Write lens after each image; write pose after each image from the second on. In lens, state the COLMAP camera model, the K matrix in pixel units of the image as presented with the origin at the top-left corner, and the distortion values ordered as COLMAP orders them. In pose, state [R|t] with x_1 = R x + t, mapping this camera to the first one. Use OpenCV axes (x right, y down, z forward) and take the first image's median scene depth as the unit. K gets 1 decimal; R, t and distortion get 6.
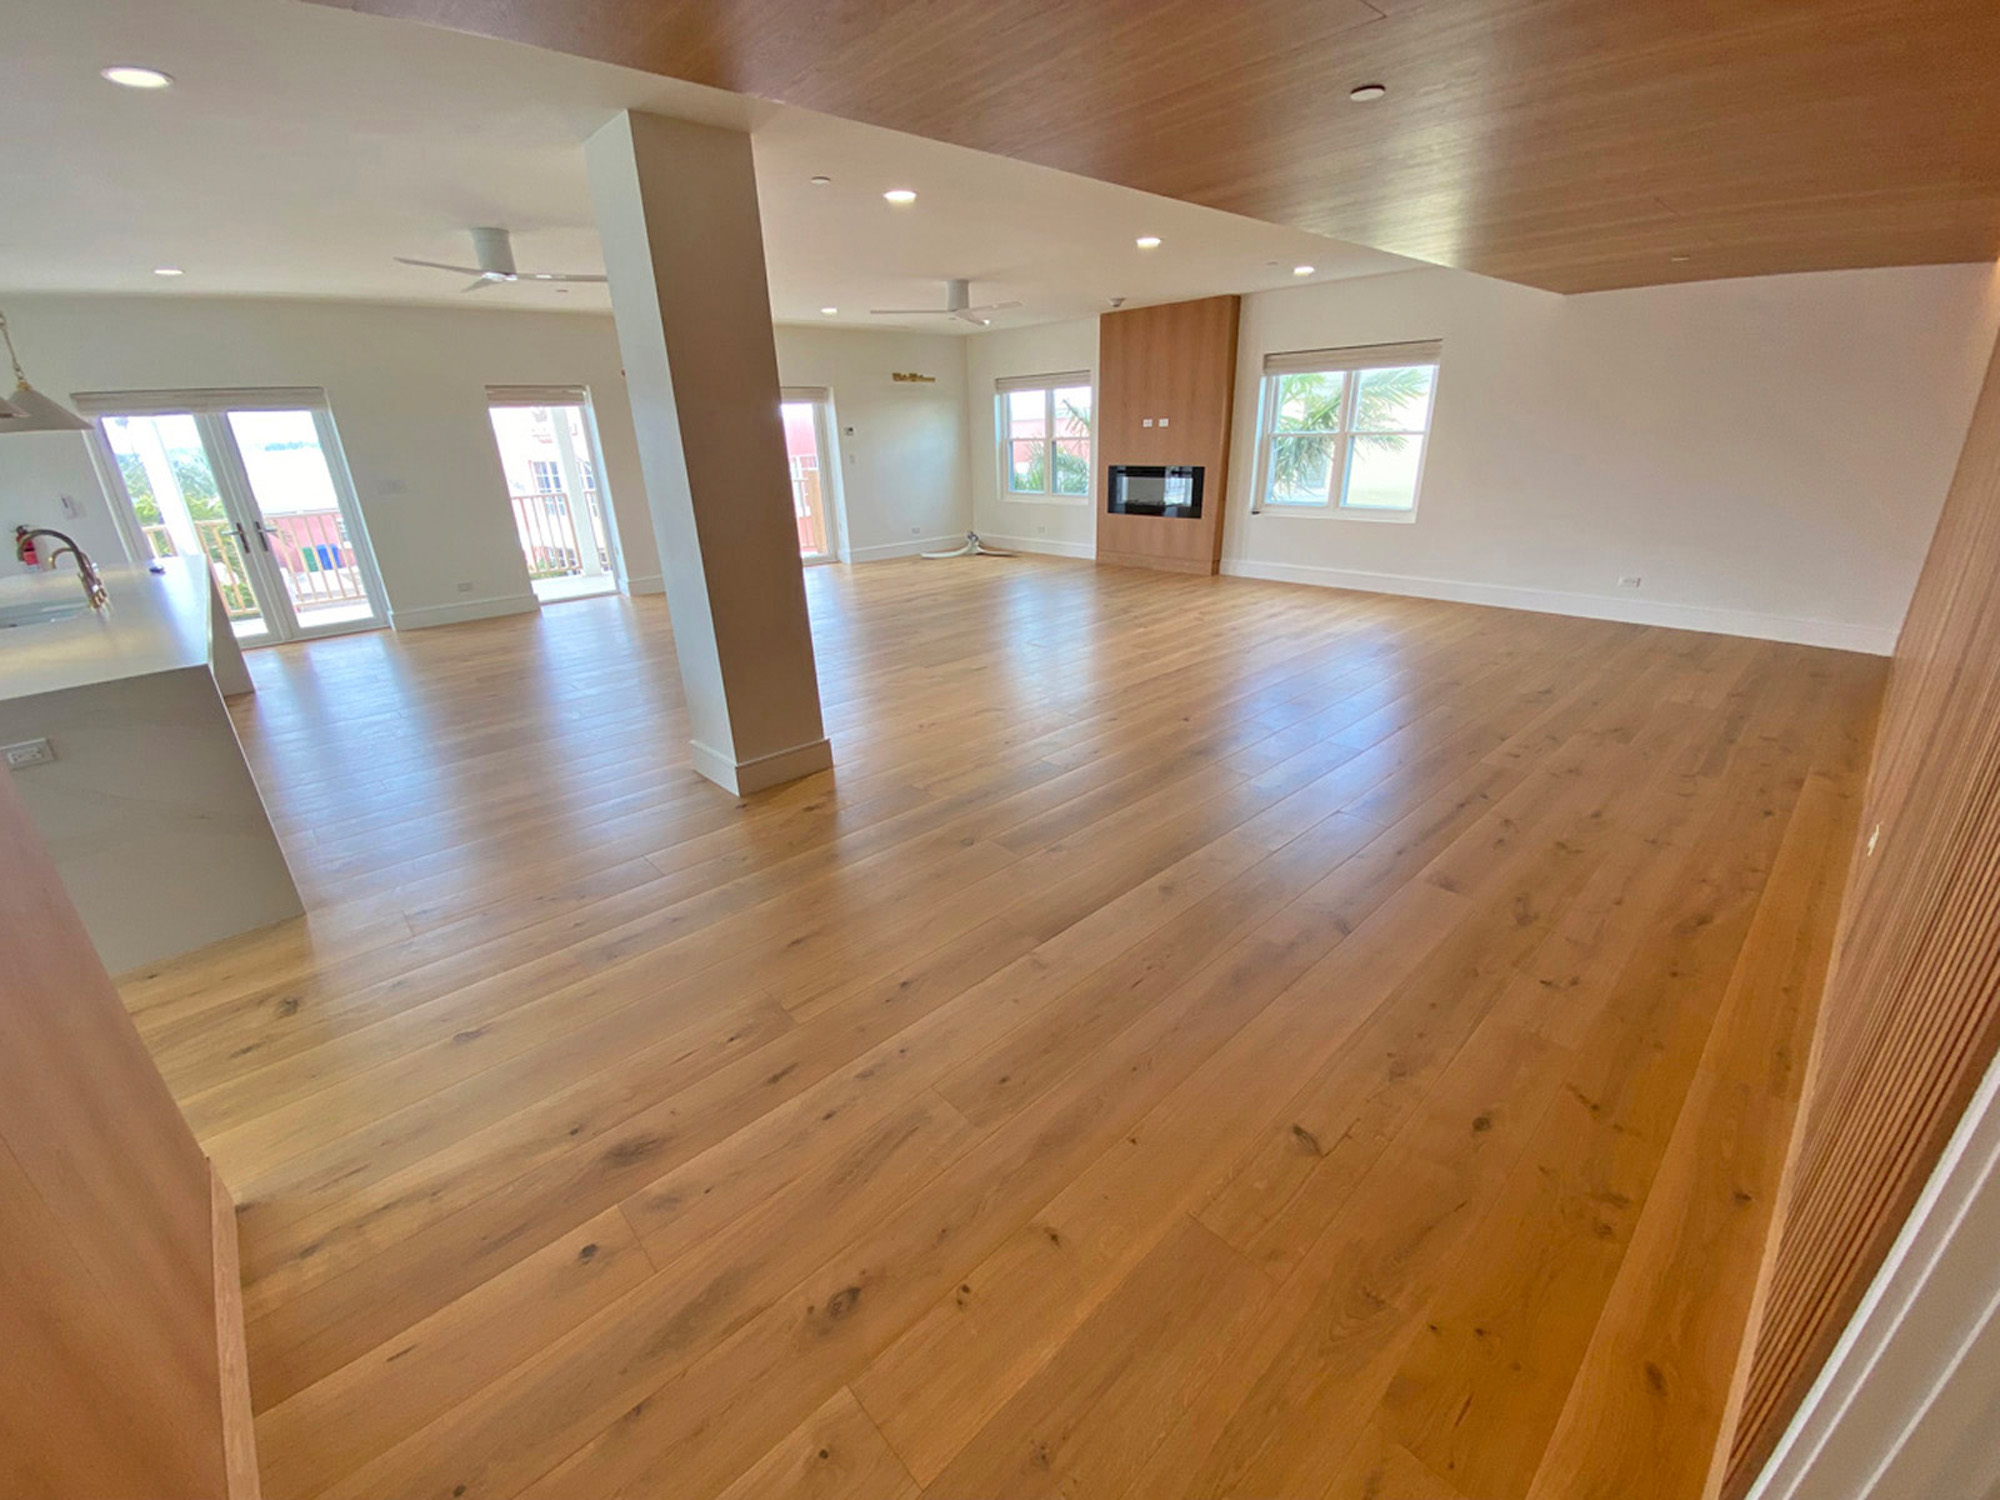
lens RADIAL K [[816.4, 0, 1000.0], [0, 816.4, 750.0], [0, 0, 1]] dist [-0.000225, -0.012244]
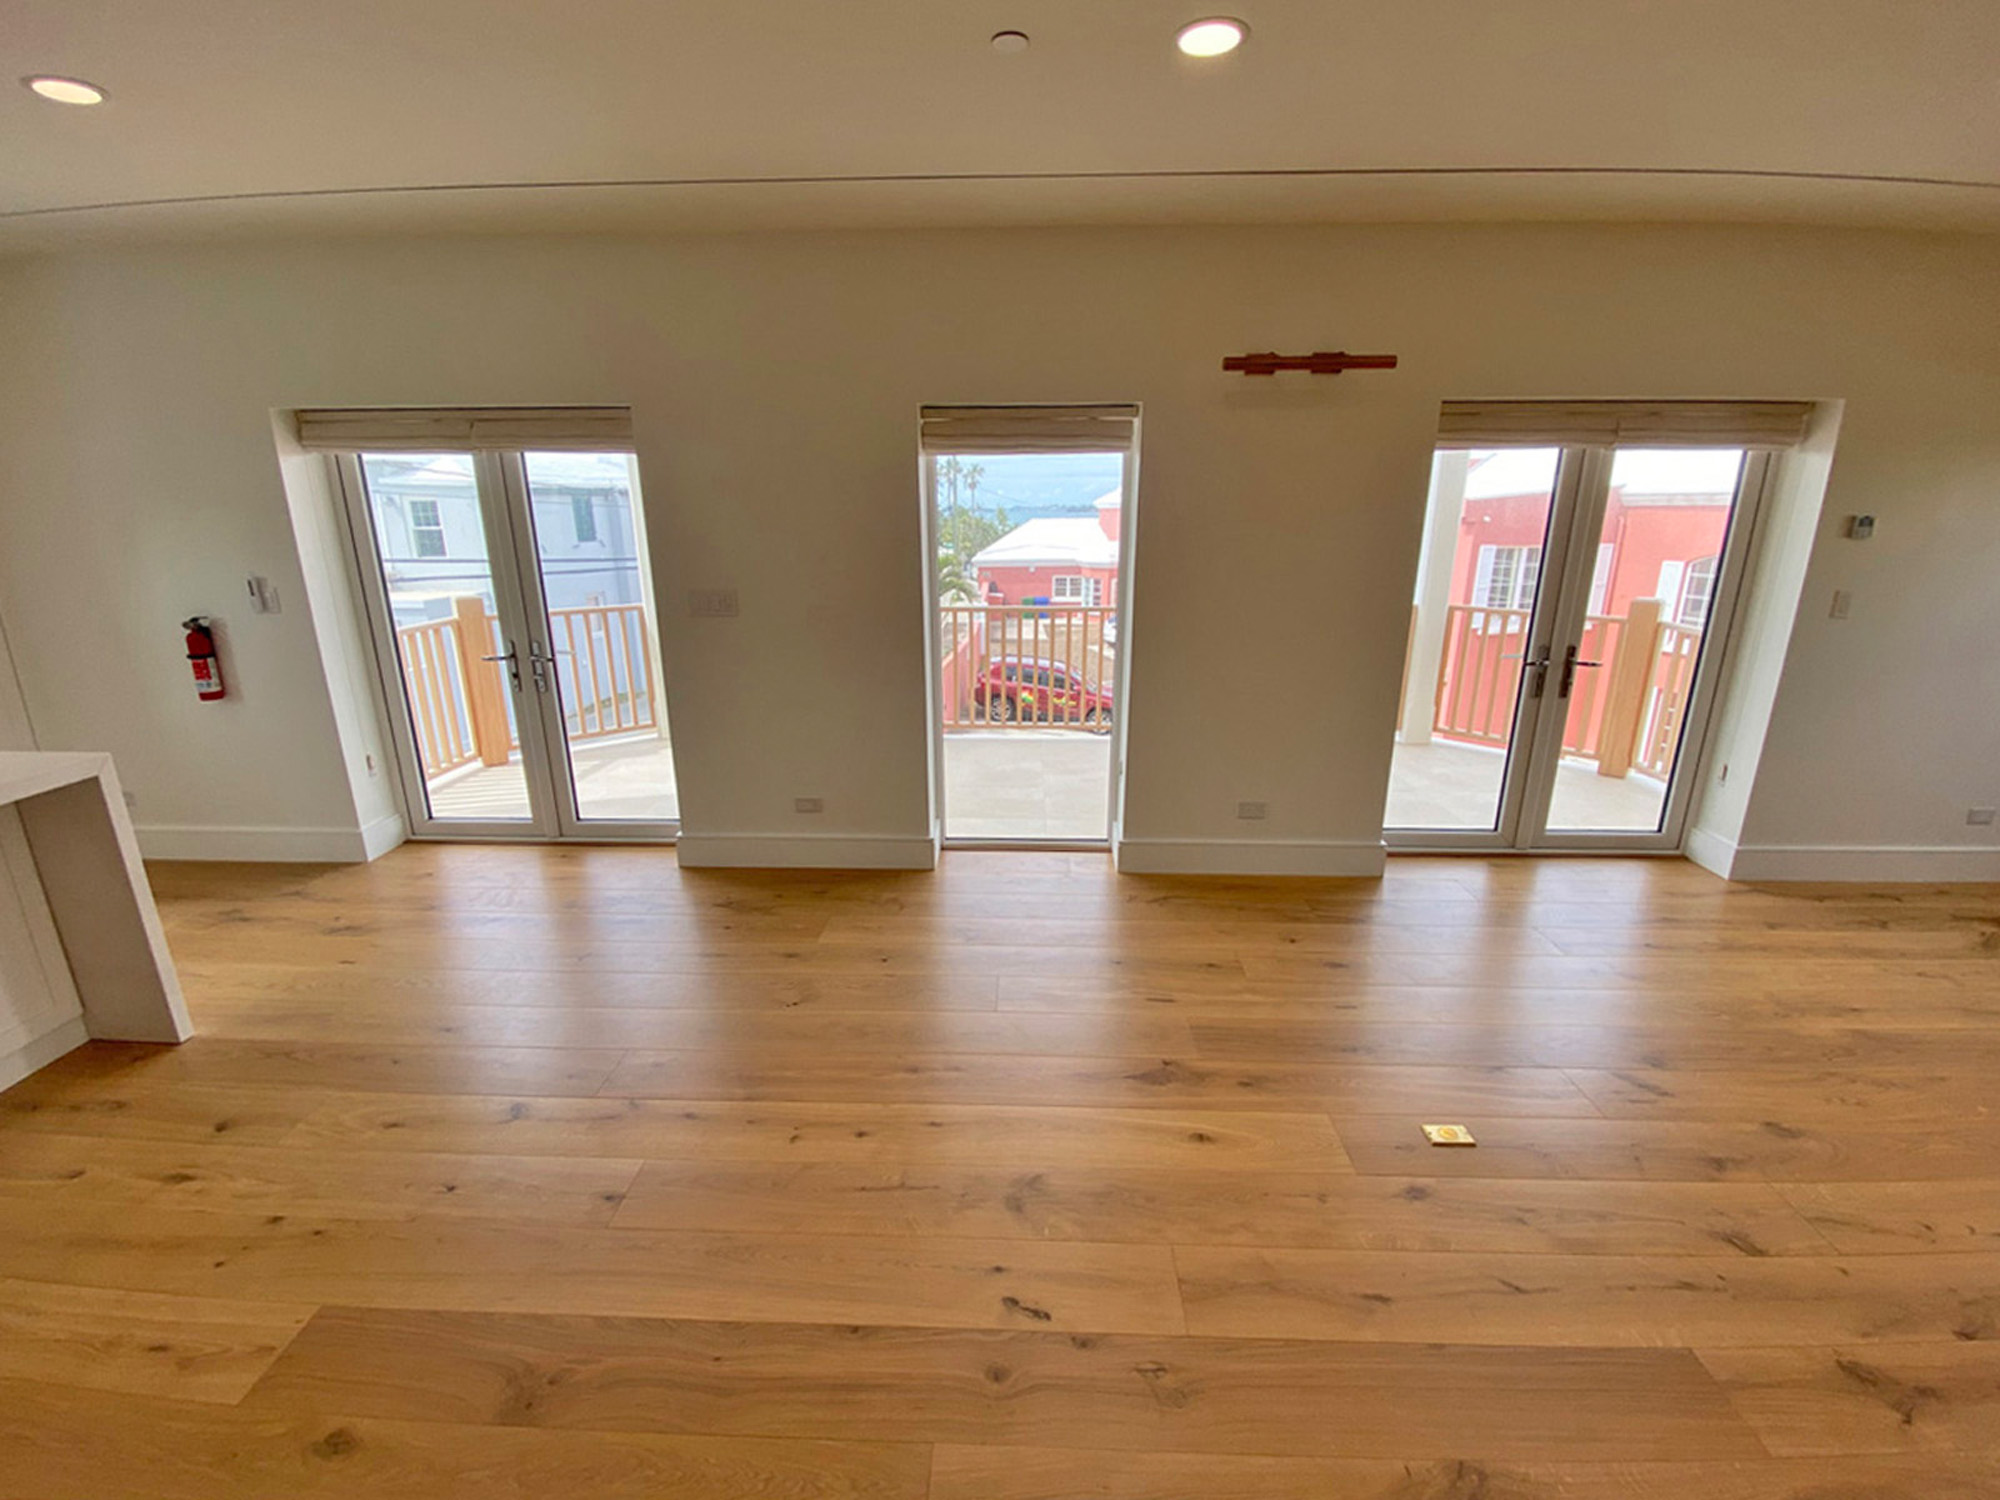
lens RADIAL K [[816.4, 0, 1000.0], [0, 816.4, 750.0], [0, 0, 1]] dist [-0.000225, -0.012244]
pose [[0.703573, 0.220768, -0.675461, -0.268953], [-0.279771, 0.959808, 0.022289, -0.296979], [0.653233, 0.173293, 0.737059, 0.762891]]
